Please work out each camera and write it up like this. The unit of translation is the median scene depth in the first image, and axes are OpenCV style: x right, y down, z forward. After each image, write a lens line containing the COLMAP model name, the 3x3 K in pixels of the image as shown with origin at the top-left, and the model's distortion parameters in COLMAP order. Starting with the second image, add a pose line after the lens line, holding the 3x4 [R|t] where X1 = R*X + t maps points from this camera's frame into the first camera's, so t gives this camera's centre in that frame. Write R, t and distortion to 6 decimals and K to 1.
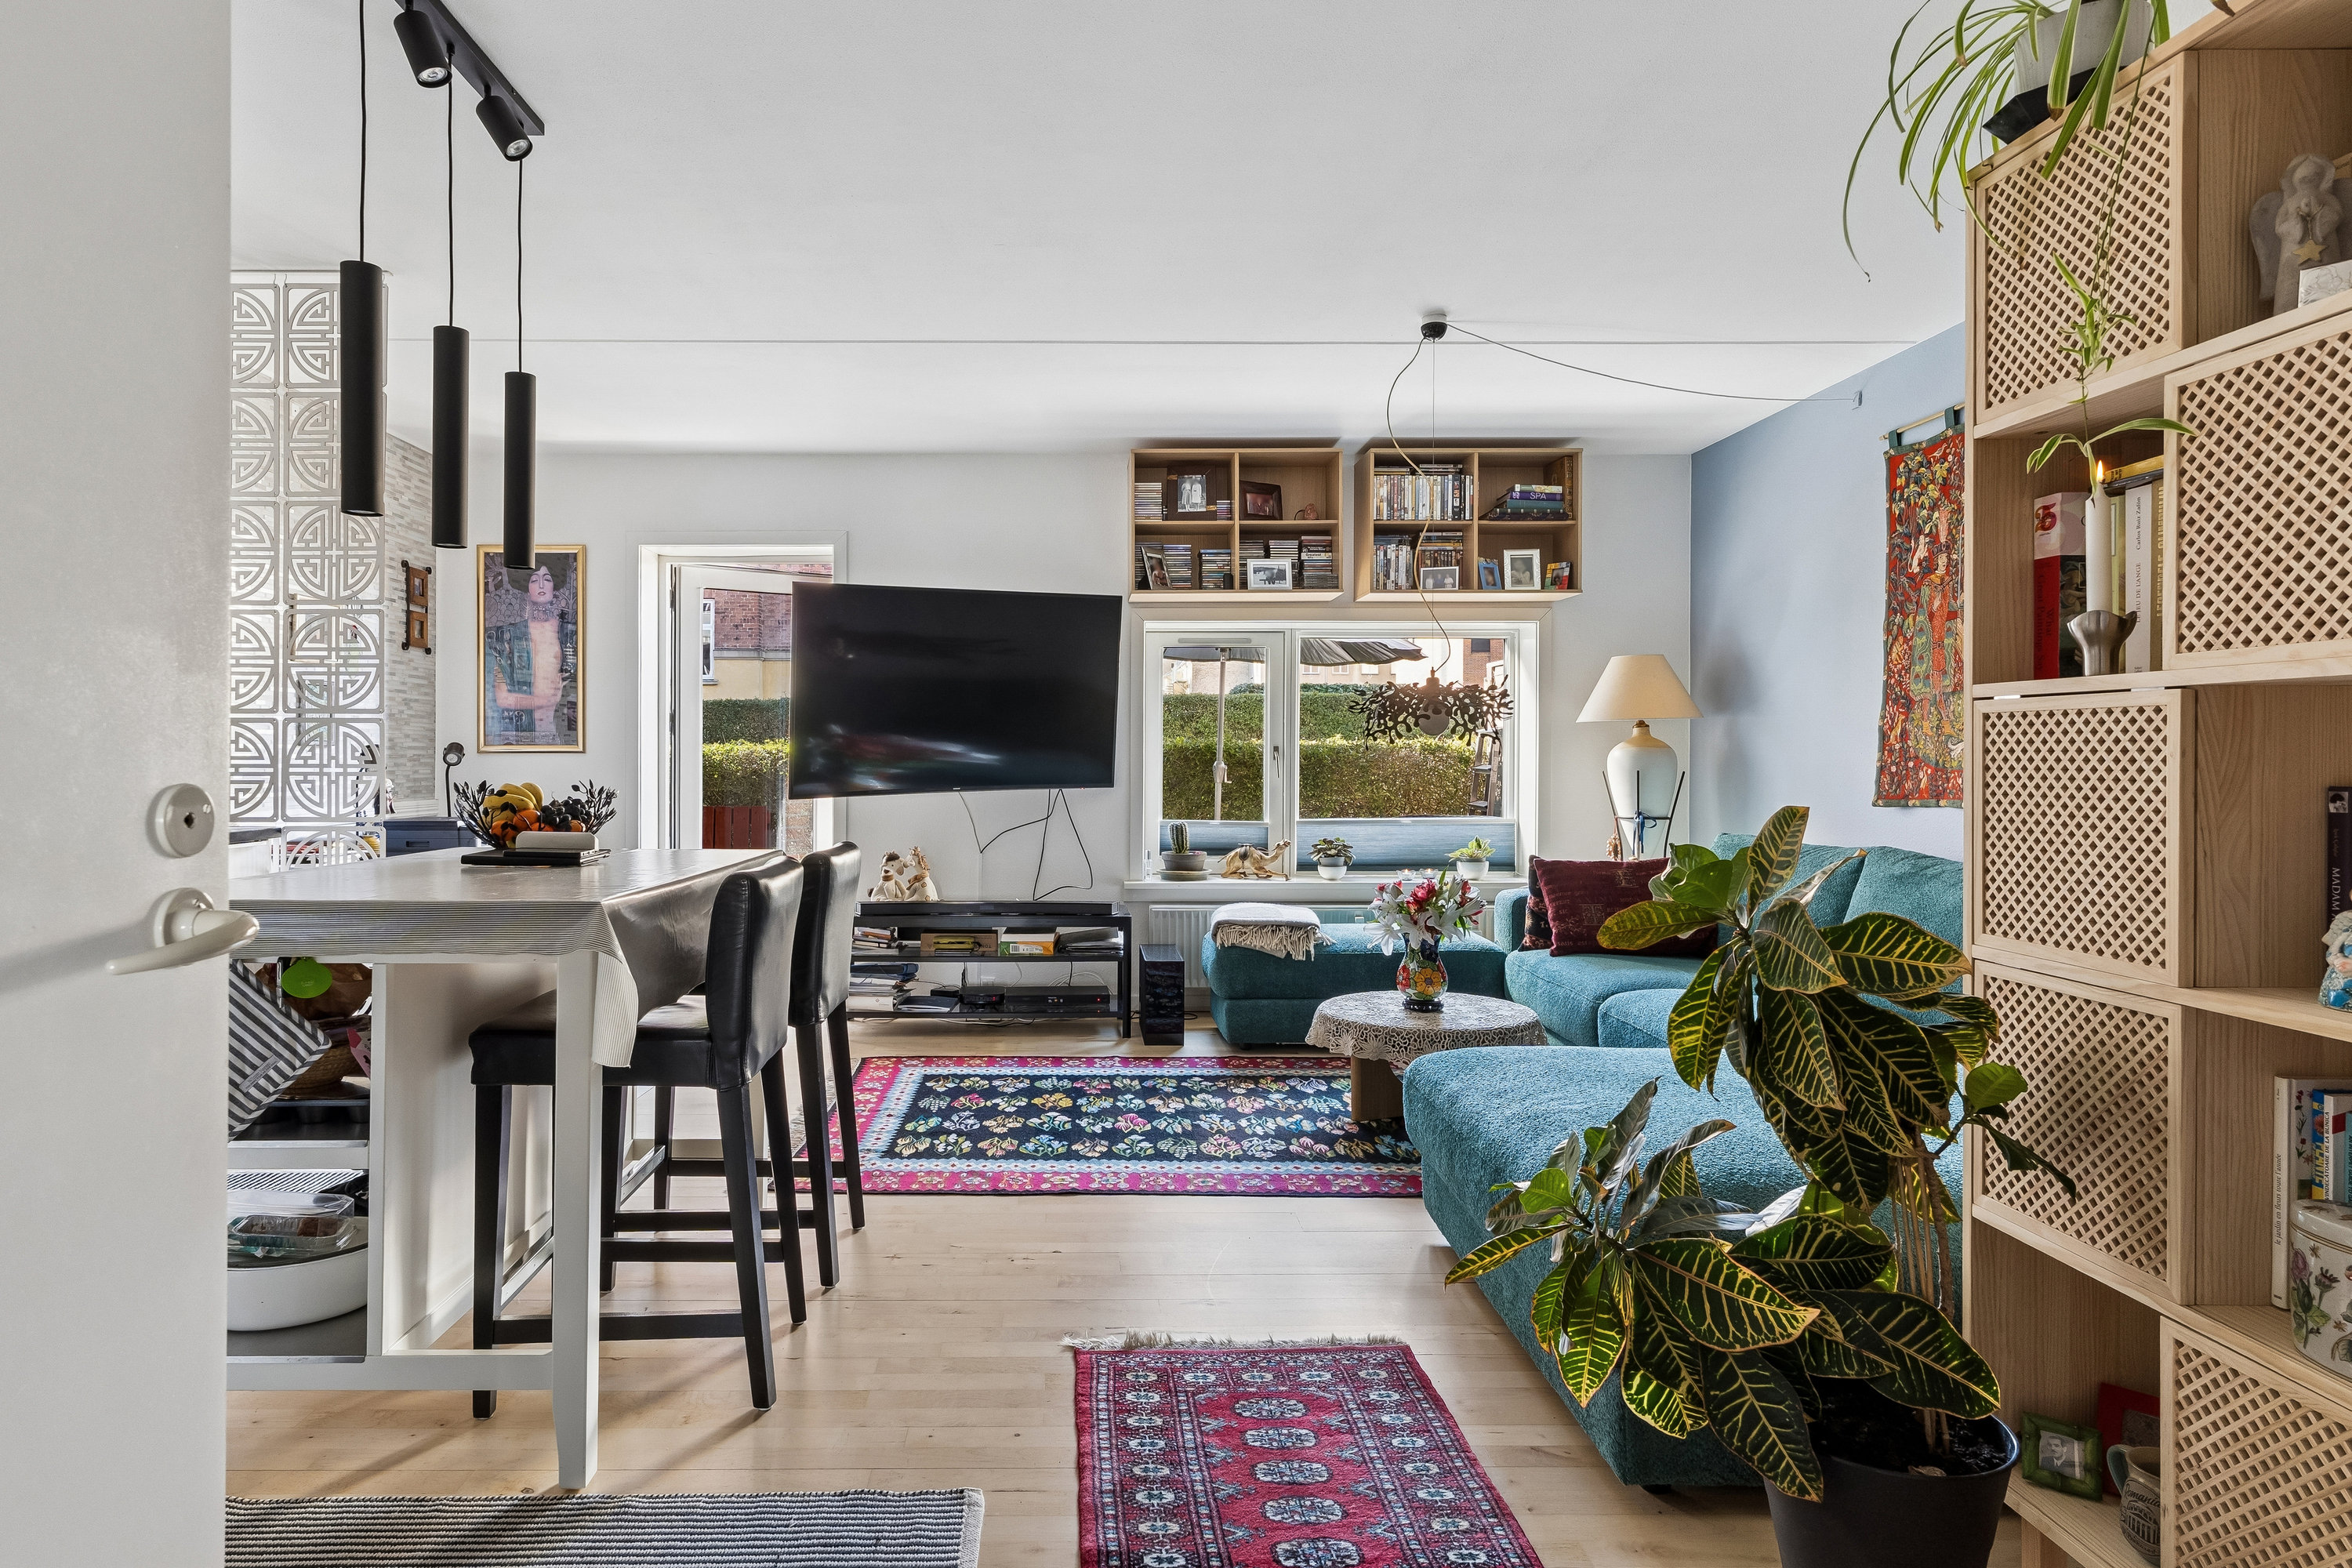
lens RADIAL K [[1264.1, 0, 1102.7], [0, 1264.1, 763.4], [0, 0, 1]] dist [0.002845, -0.001665]
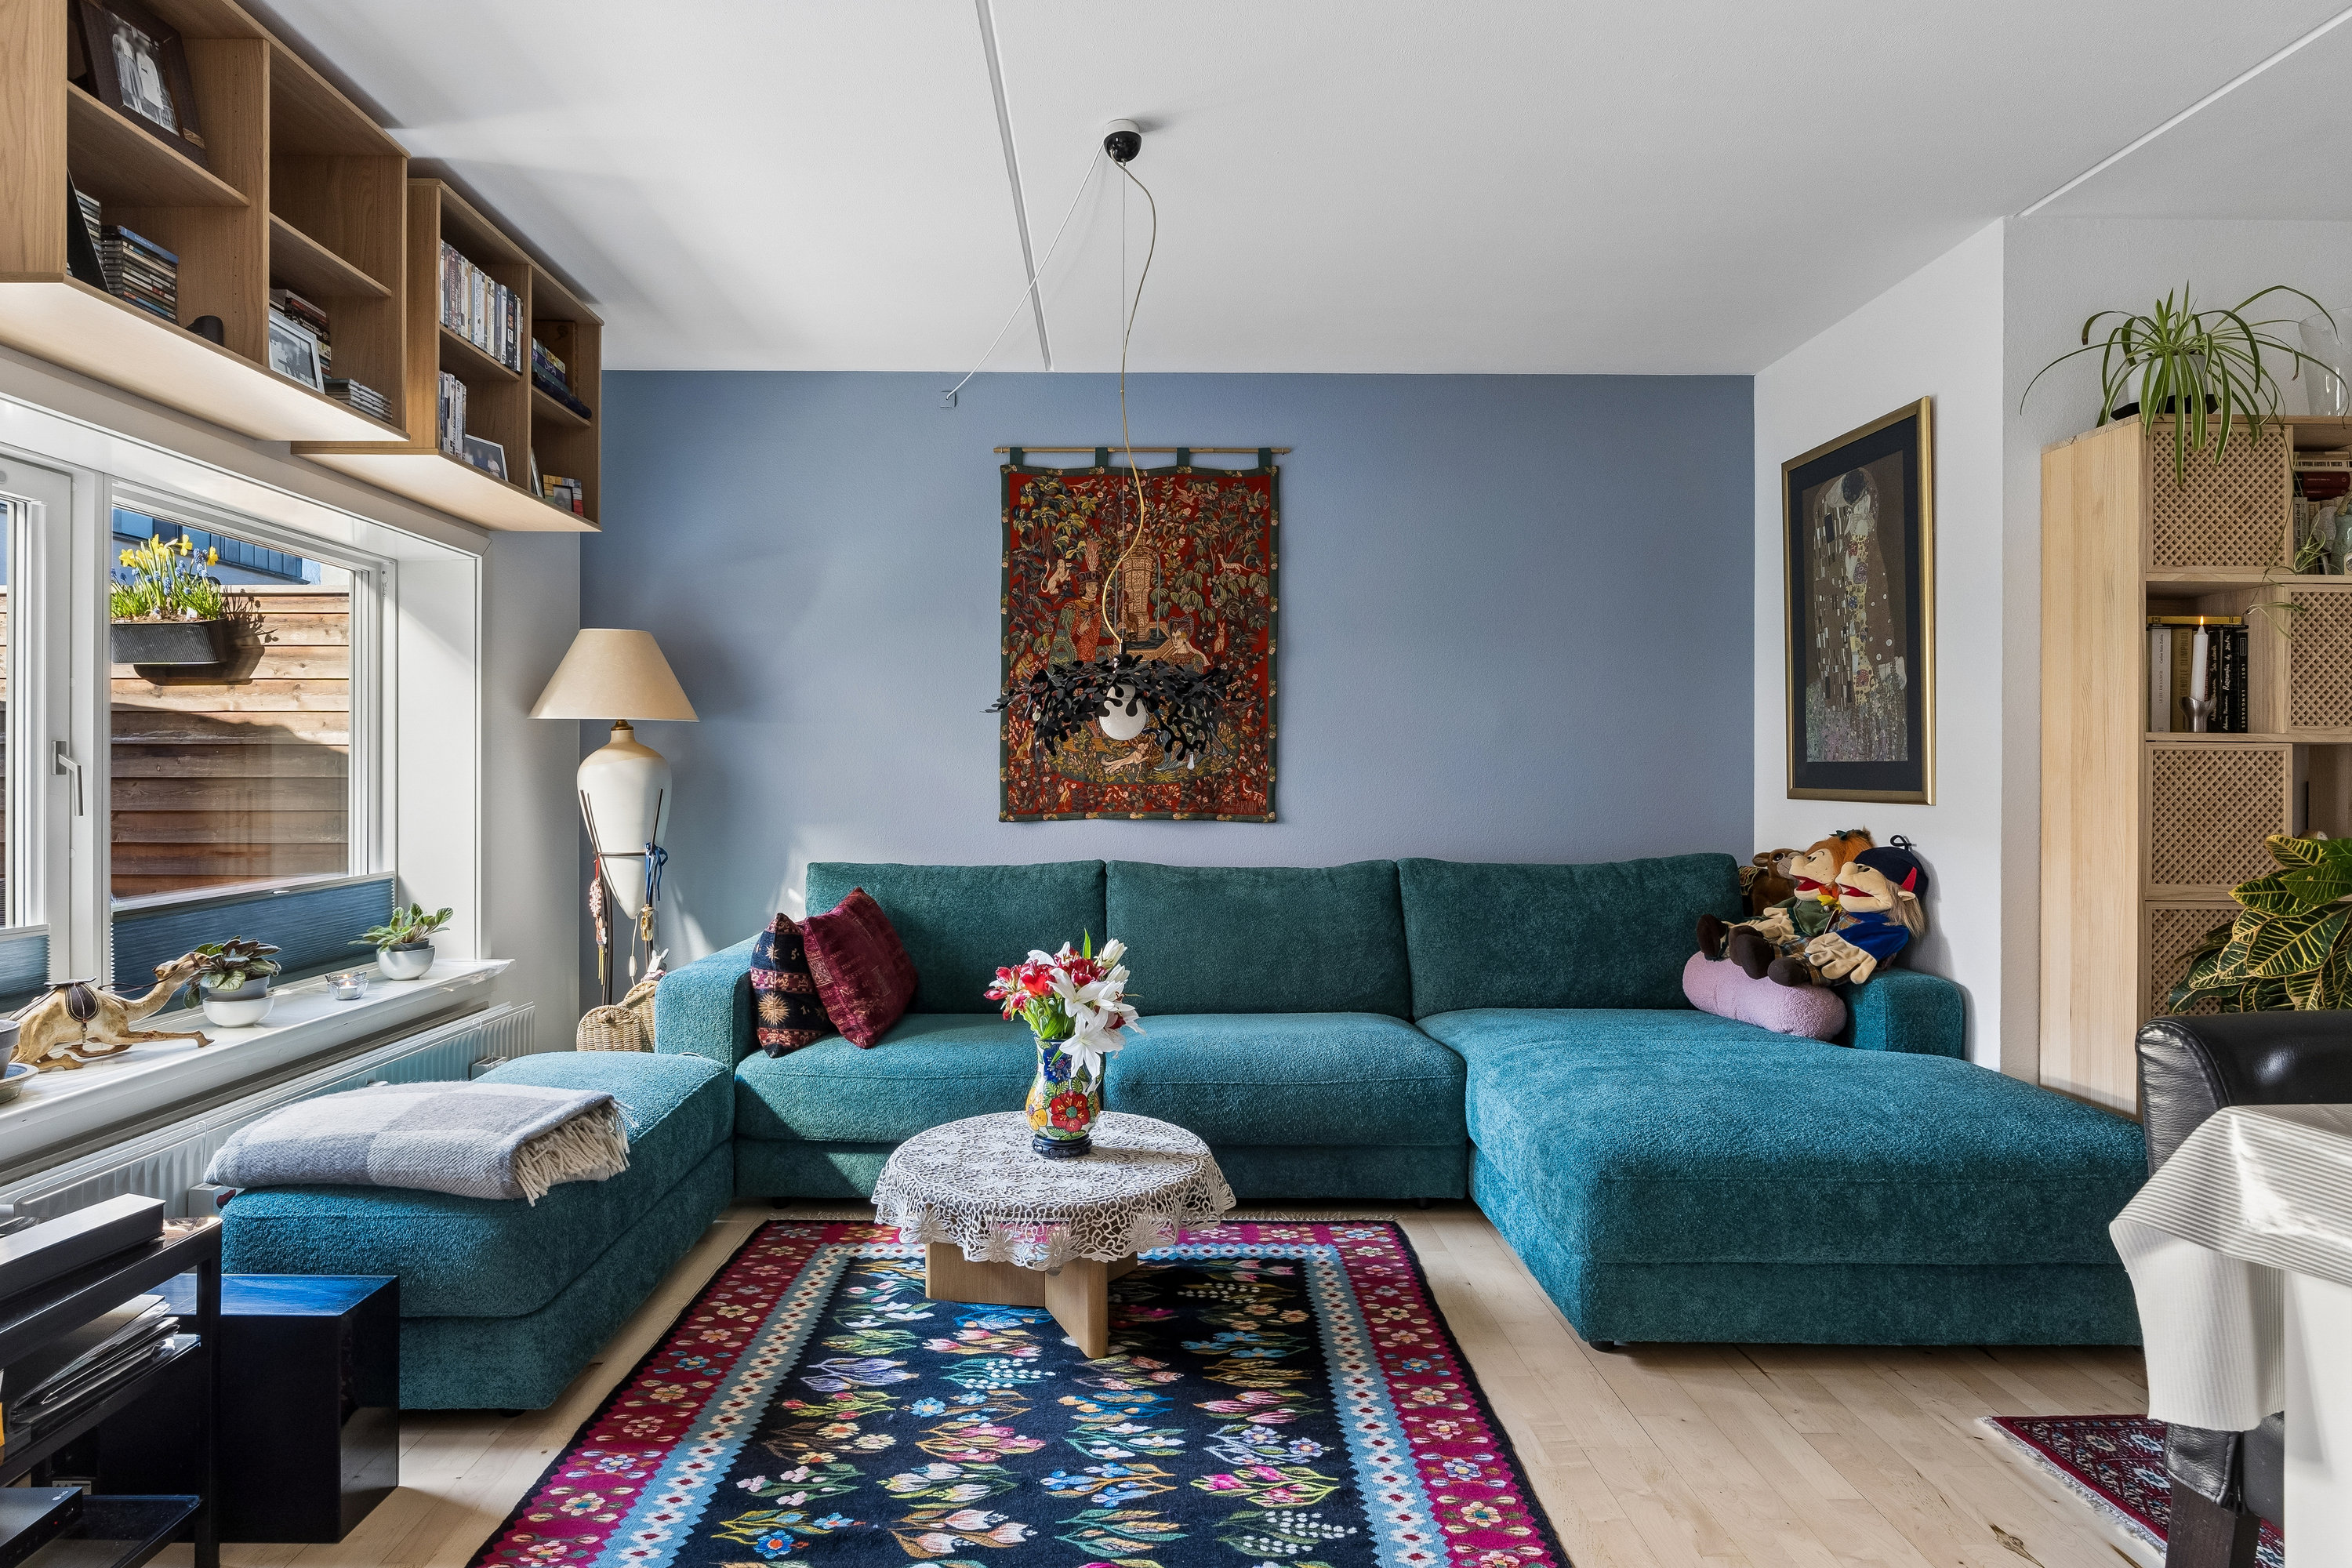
lens RADIAL K [[1264.1, 0, 1146.6], [0, 1264.1, 777.9], [0, 0, 1]] dist [0.002845, -0.001665]
pose [[0.034819, -0.003770, 0.999387, -0.305164], [-0.000659, 0.999993, 0.003795, -0.003325], [-0.999393, -0.000791, 0.034816, 0.695566]]
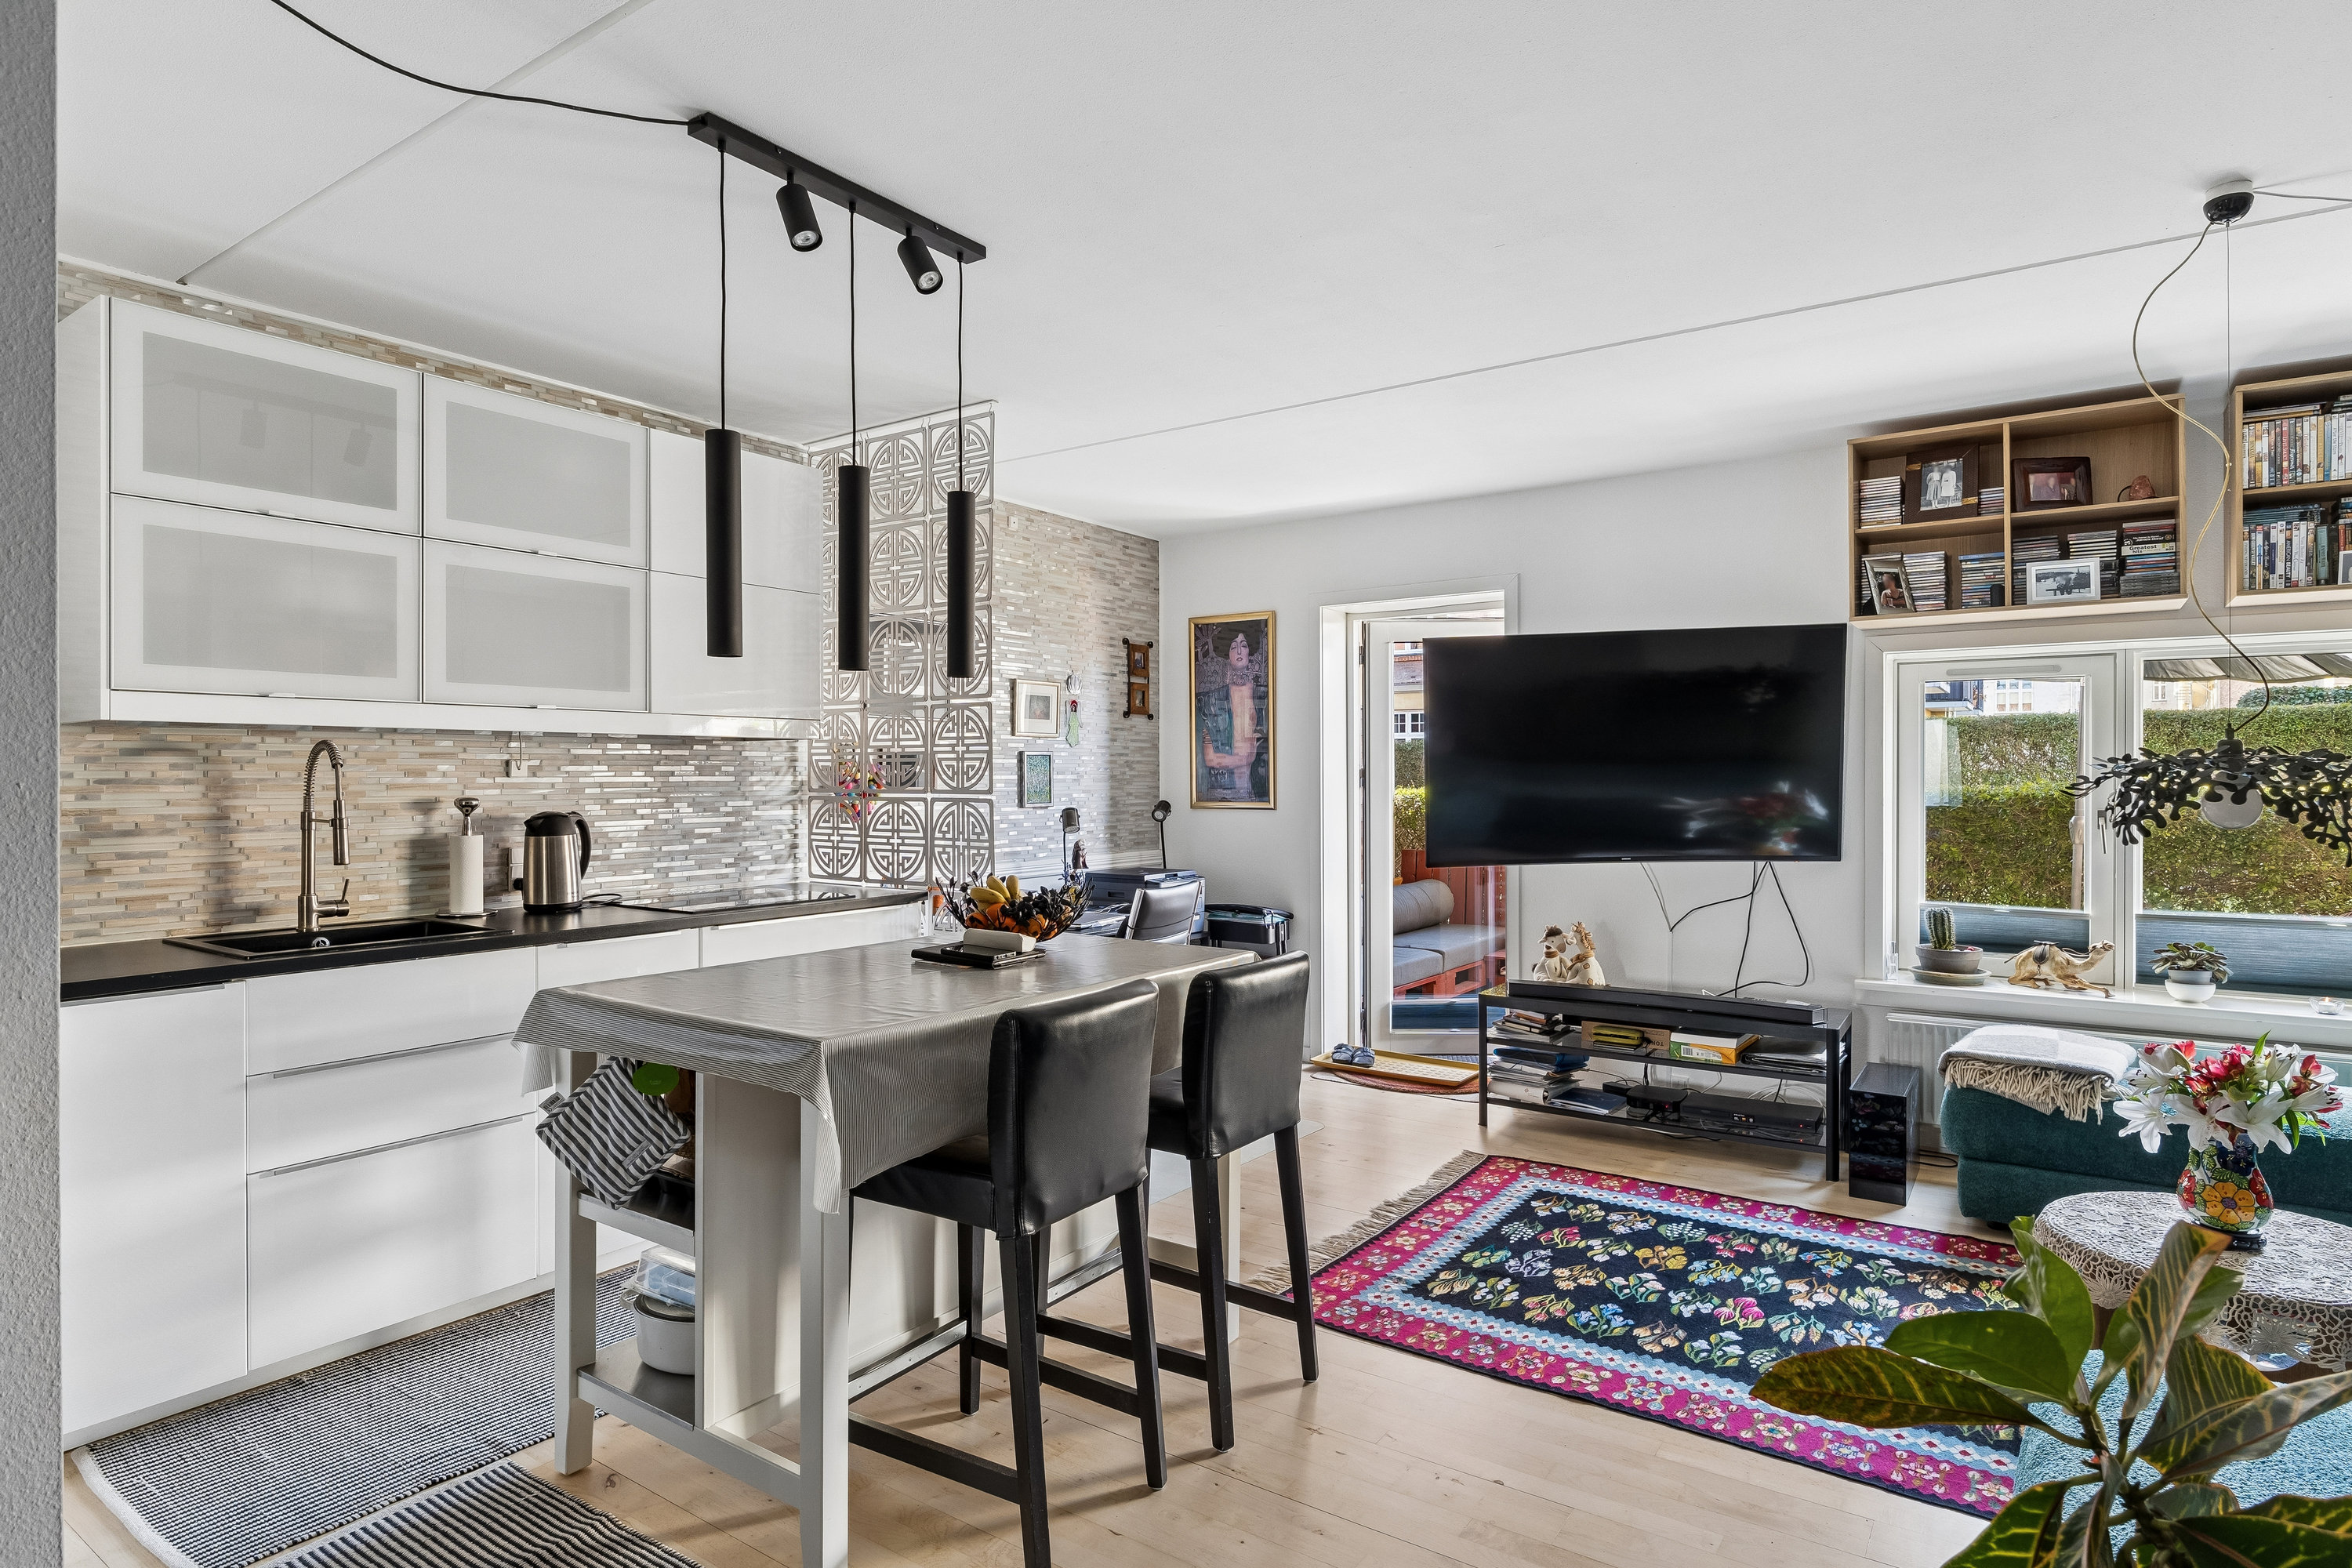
lens RADIAL K [[1264.1, 0, 1213.6], [0, 1264.1, 775.6], [0, 0, 1]] dist [0.002845, -0.001665]
pose [[0.826235, -0.001177, -0.563324, 0.140199], [-0.002353, 0.999982, -0.005540, -0.031683], [0.563321, 0.005903, 0.826217, 0.116437]]
